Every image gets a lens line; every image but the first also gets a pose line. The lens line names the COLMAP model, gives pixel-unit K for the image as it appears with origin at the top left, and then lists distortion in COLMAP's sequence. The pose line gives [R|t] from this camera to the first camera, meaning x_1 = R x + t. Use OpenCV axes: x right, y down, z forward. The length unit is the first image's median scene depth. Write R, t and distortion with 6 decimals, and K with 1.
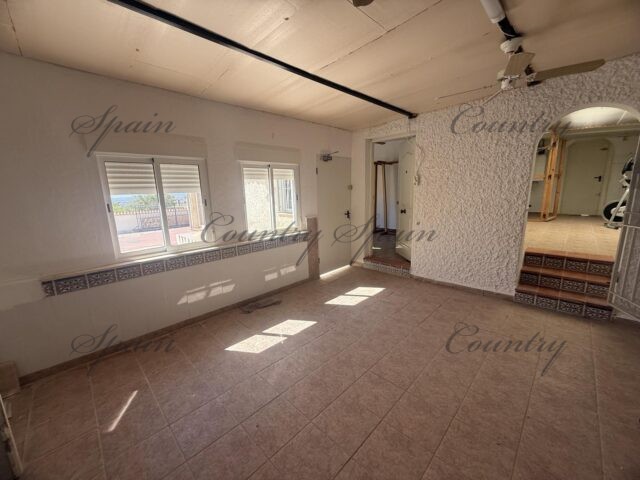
lens RADIAL K [[255.1, 0, 320.0], [0, 255.1, 240.0], [0, 0, 1]] dist [-0.000655, -0.000031]
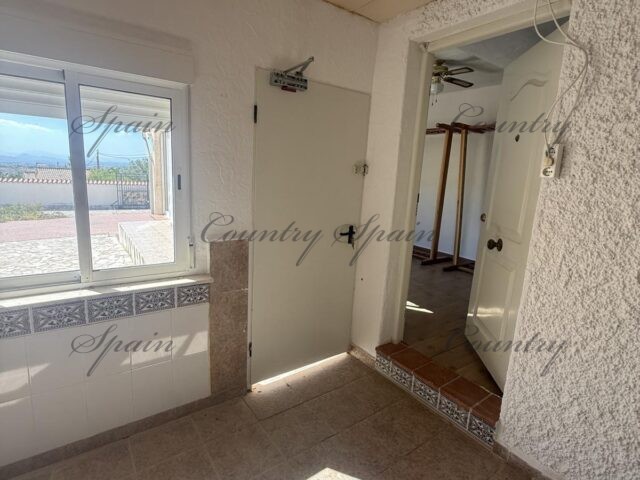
lens RADIAL K [[346.2, 0, 320.0], [0, 346.2, 240.0], [0, 0, 1]] dist [0.000577, 0.000051]
pose [[0.983266, 0.112748, -0.143094, 0.151968], [-0.112729, 0.993591, 0.008262, -0.096797], [0.143108, 0.008007, 0.989675, 0.477733]]
